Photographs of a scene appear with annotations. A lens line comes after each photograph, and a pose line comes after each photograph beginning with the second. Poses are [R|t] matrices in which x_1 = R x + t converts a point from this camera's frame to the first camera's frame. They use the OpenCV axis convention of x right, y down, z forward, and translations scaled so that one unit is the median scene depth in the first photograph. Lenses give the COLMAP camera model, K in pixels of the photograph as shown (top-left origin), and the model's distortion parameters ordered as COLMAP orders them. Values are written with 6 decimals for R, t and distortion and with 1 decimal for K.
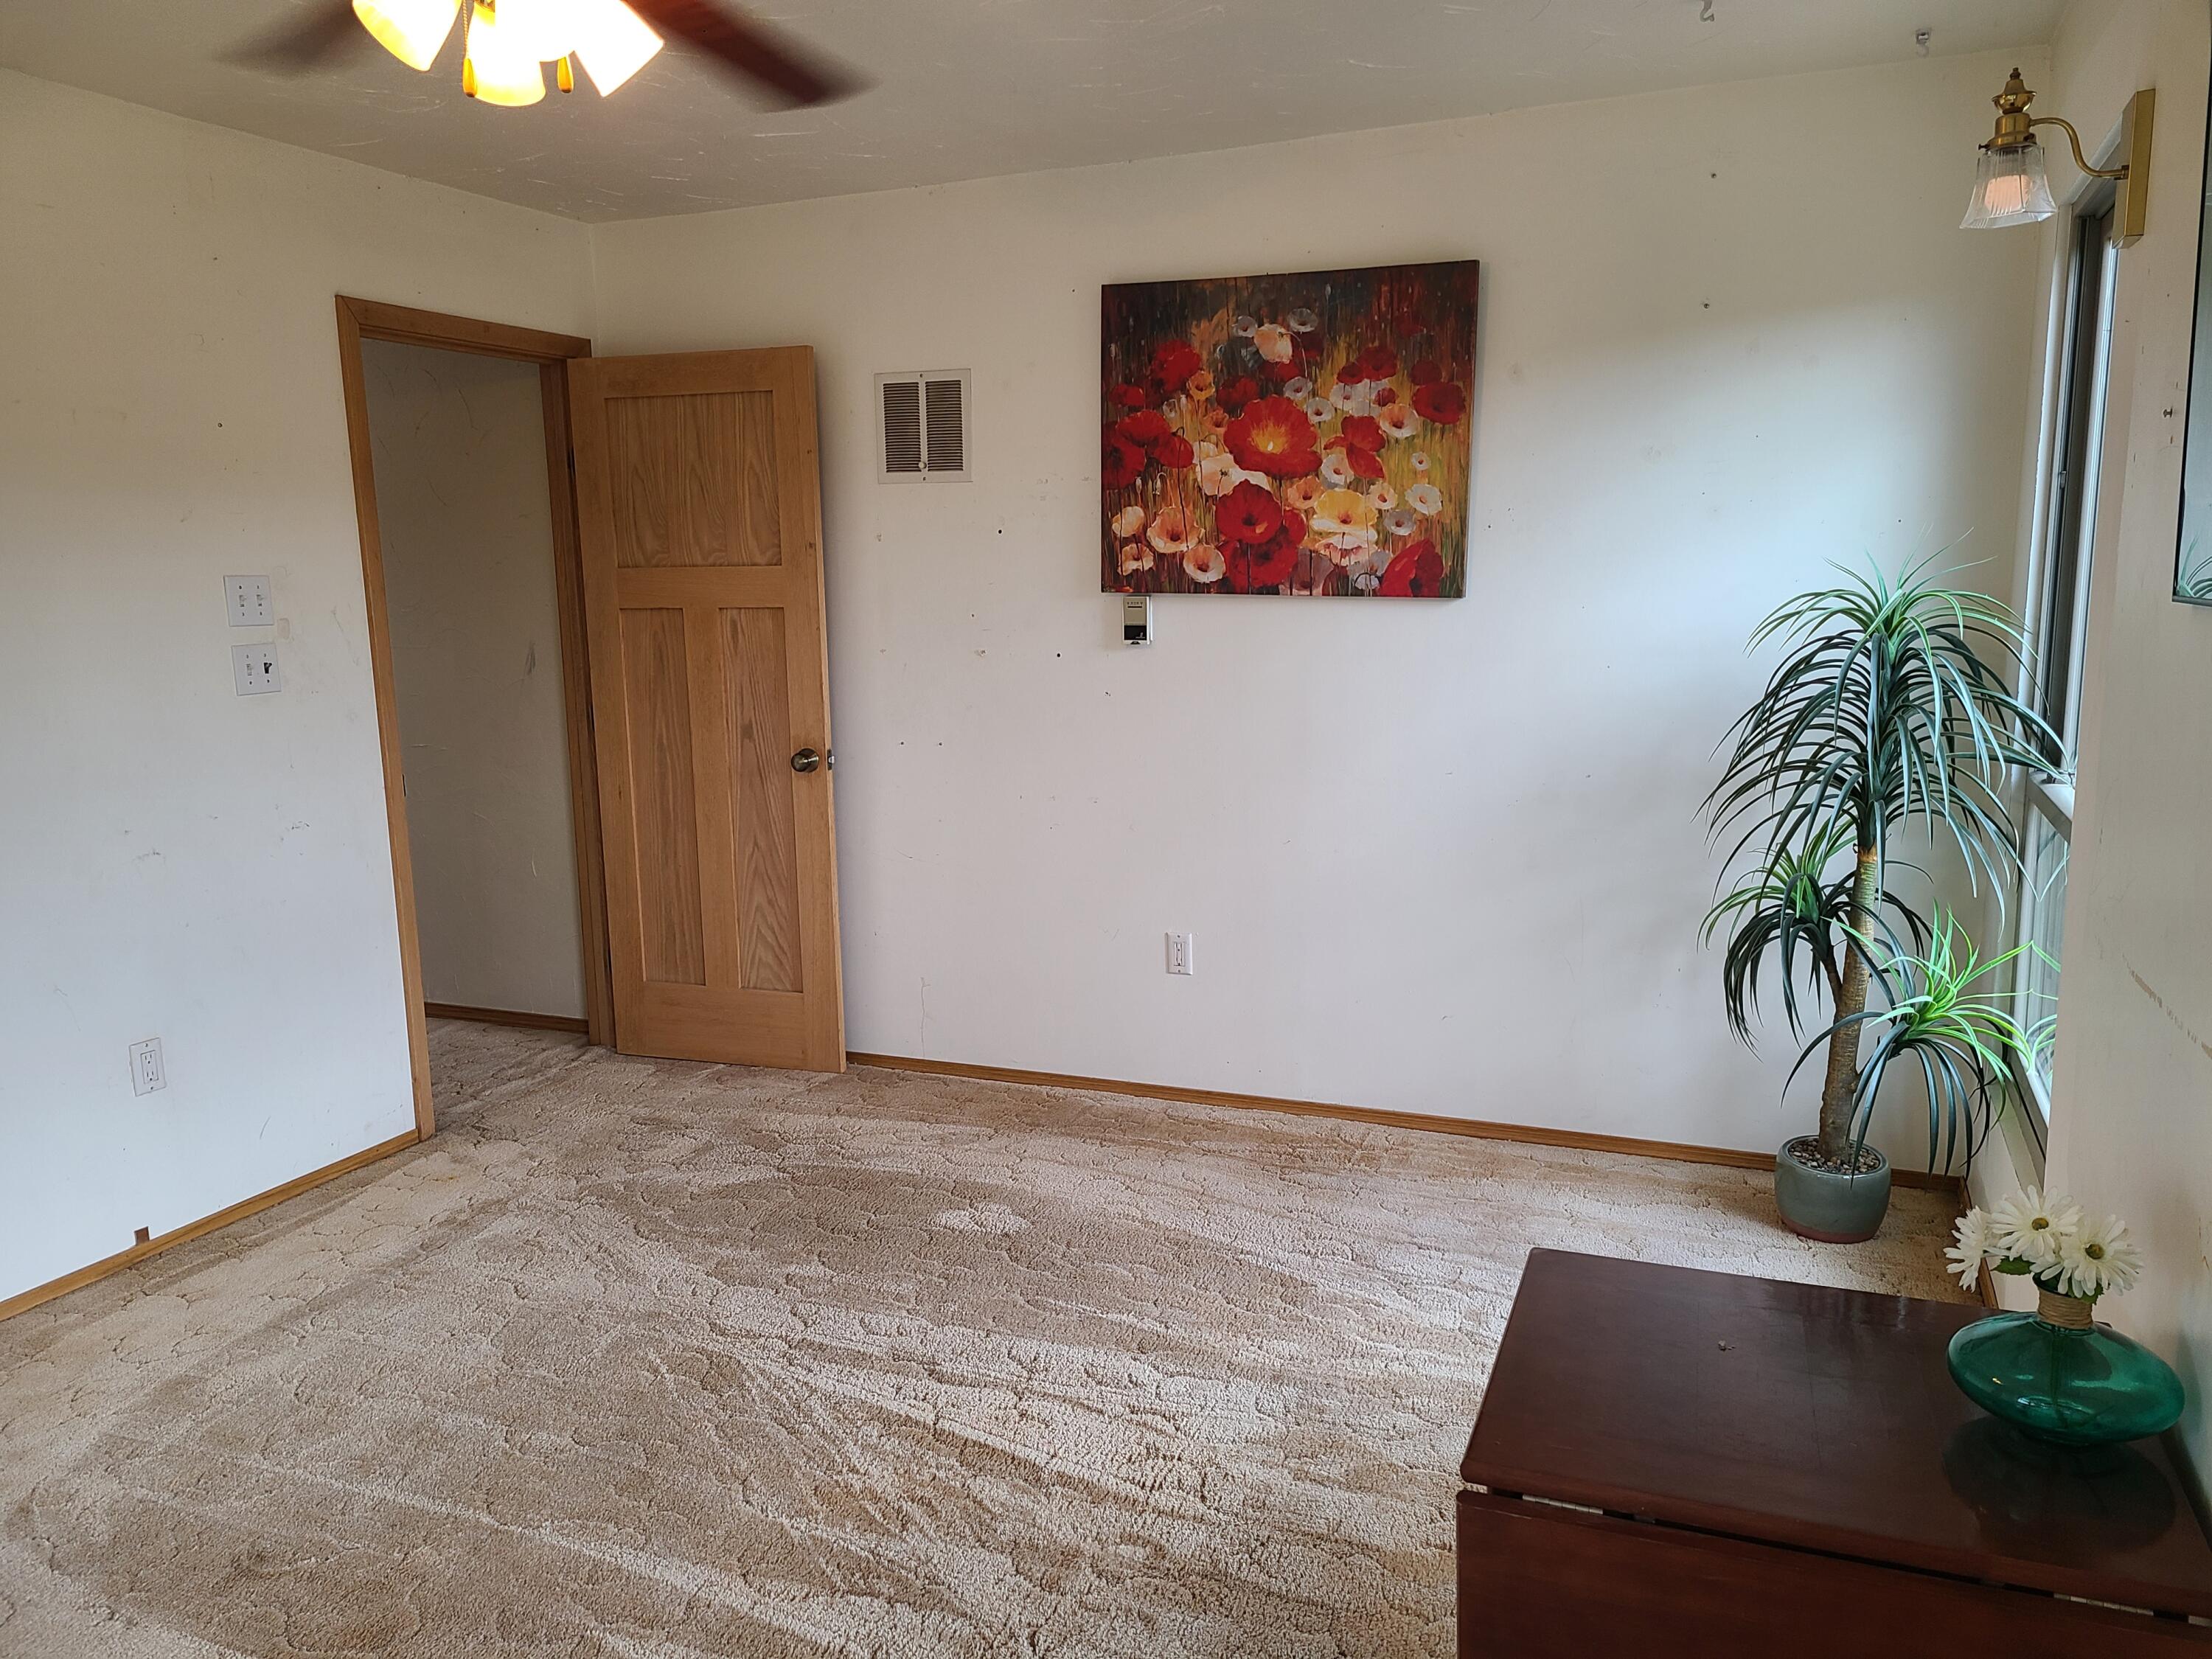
lens RADIAL K [[1648.7, 0, 1106.0], [0, 1648.7, 829.5], [0, 0, 1]] dist [0.064790, -0.056703]
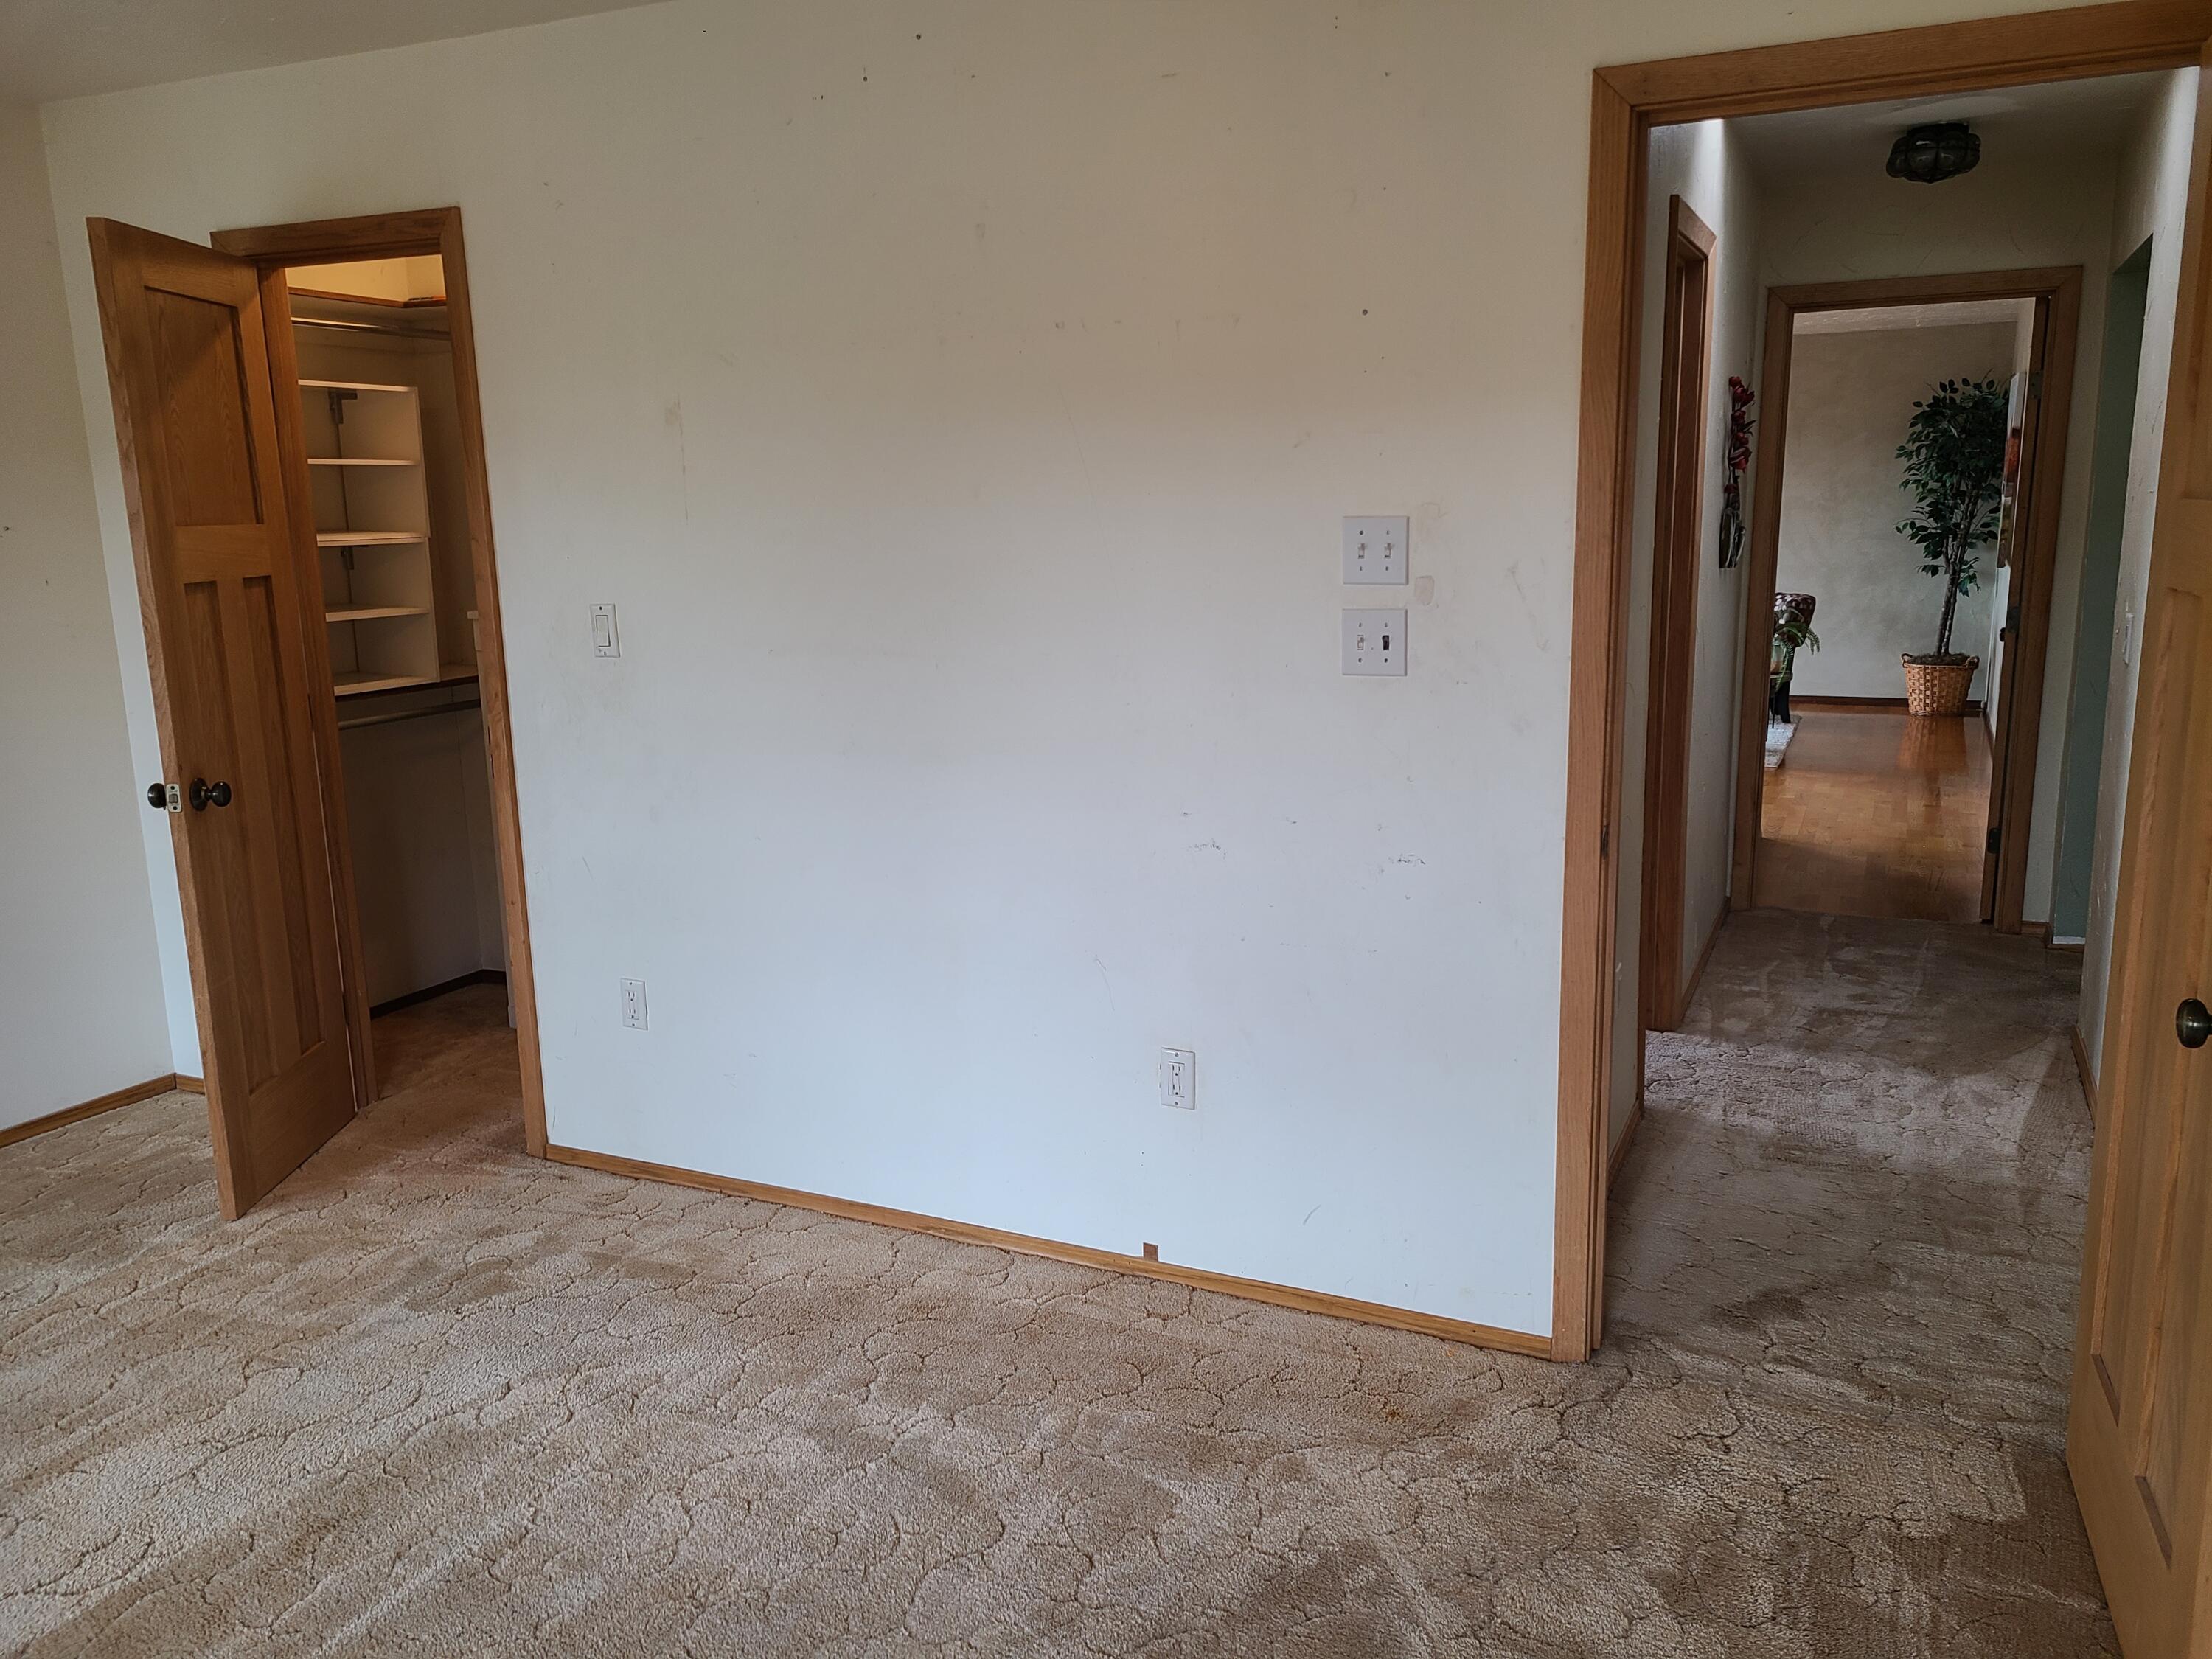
lens RADIAL K [[1648.7, 0, 1106.0], [0, 1648.7, 829.5], [0, 0, 1]] dist [0.064790, -0.056703]
pose [[-0.043329, 0.209367, -0.976877, 0.235986], [-0.143879, 0.966294, 0.213481, -0.155410], [0.988646, 0.149802, -0.011745, 0.901238]]
